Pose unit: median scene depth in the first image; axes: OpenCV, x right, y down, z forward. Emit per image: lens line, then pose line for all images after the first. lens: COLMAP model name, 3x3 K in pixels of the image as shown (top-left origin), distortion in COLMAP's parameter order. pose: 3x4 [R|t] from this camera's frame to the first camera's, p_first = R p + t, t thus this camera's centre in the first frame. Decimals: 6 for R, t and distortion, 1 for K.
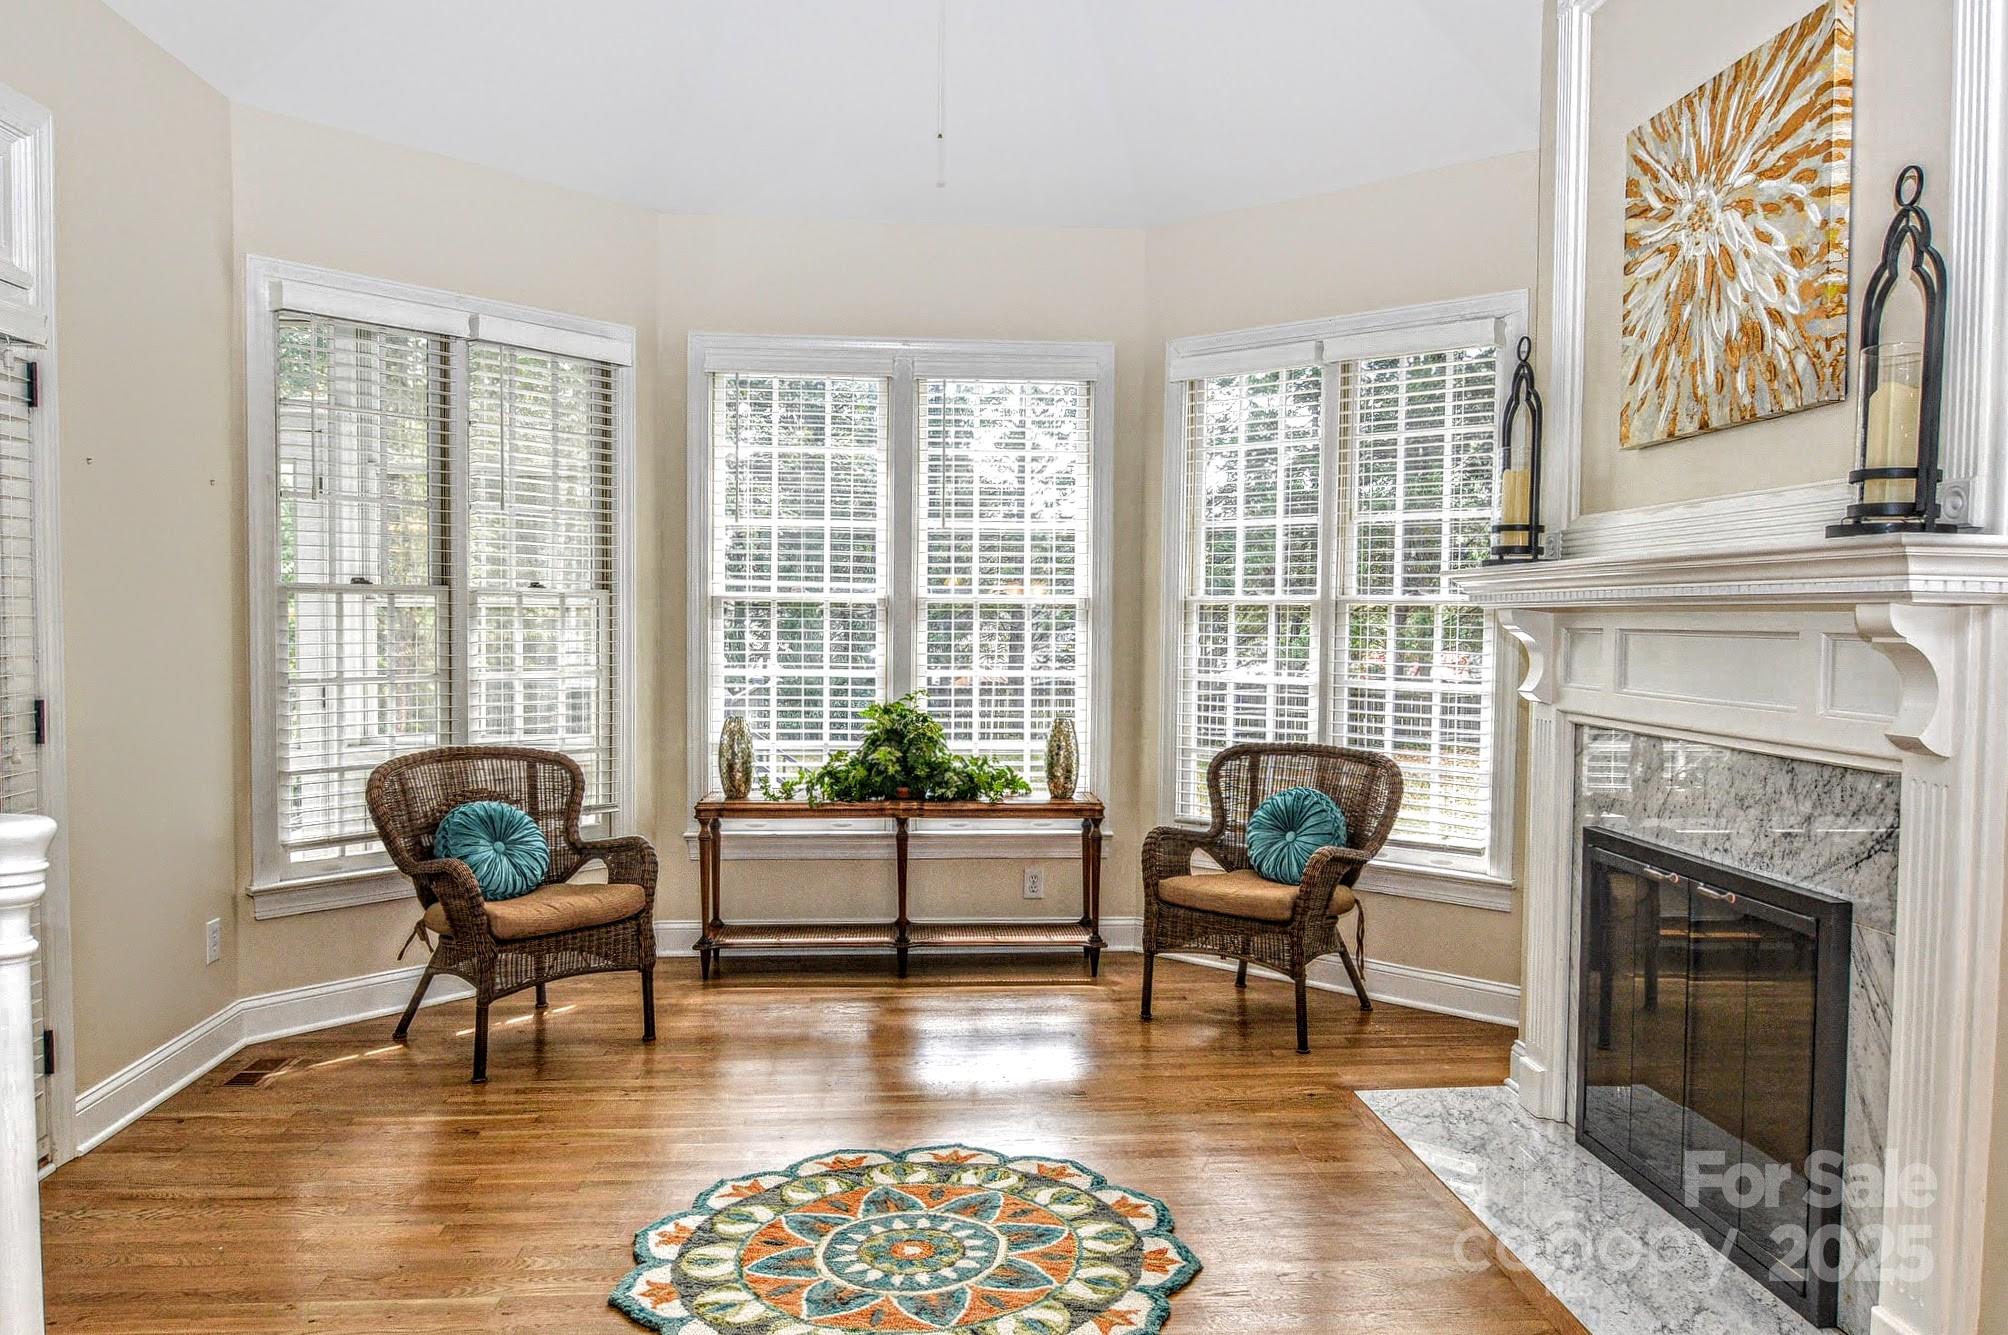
lens RADIAL K [[1390.3, 0, 1004.0], [0, 1390.3, 667.5], [0, 0, 1]] dist [0.010295, -0.022656]
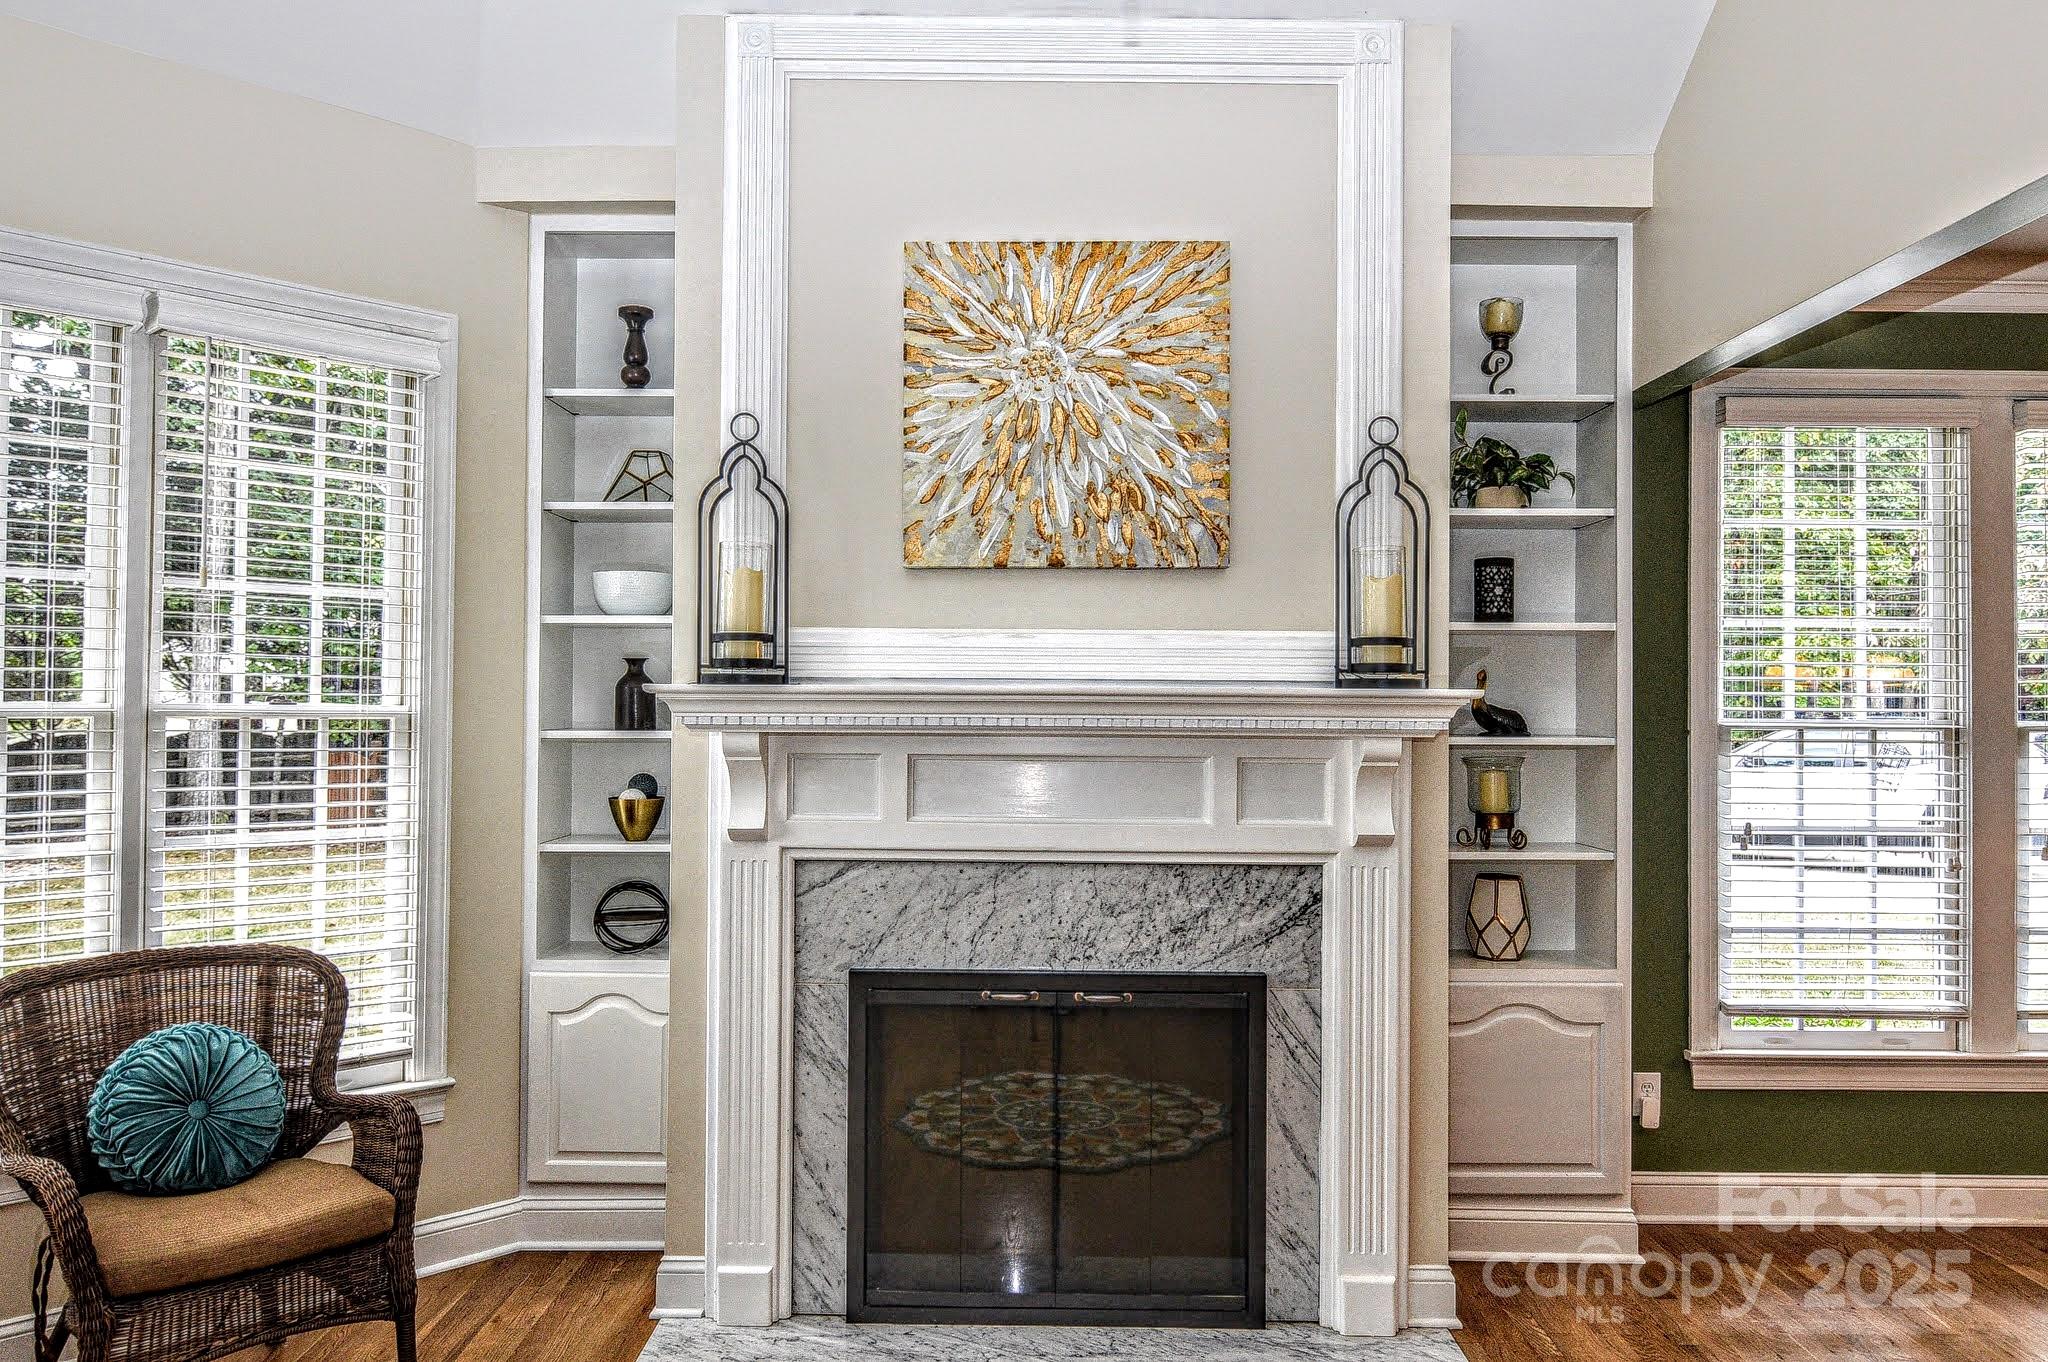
lens RADIAL K [[1418.0, 0, 1024.0], [0, 1418.0, 681.0], [0, 0, 1]] dist [0.010295, -0.022656]
pose [[0.102433, -0.000451, 0.994740, -0.607764], [0.030210, 0.999540, -0.002658, -0.085759], [-0.994281, 0.030323, 0.102400, 0.960537]]
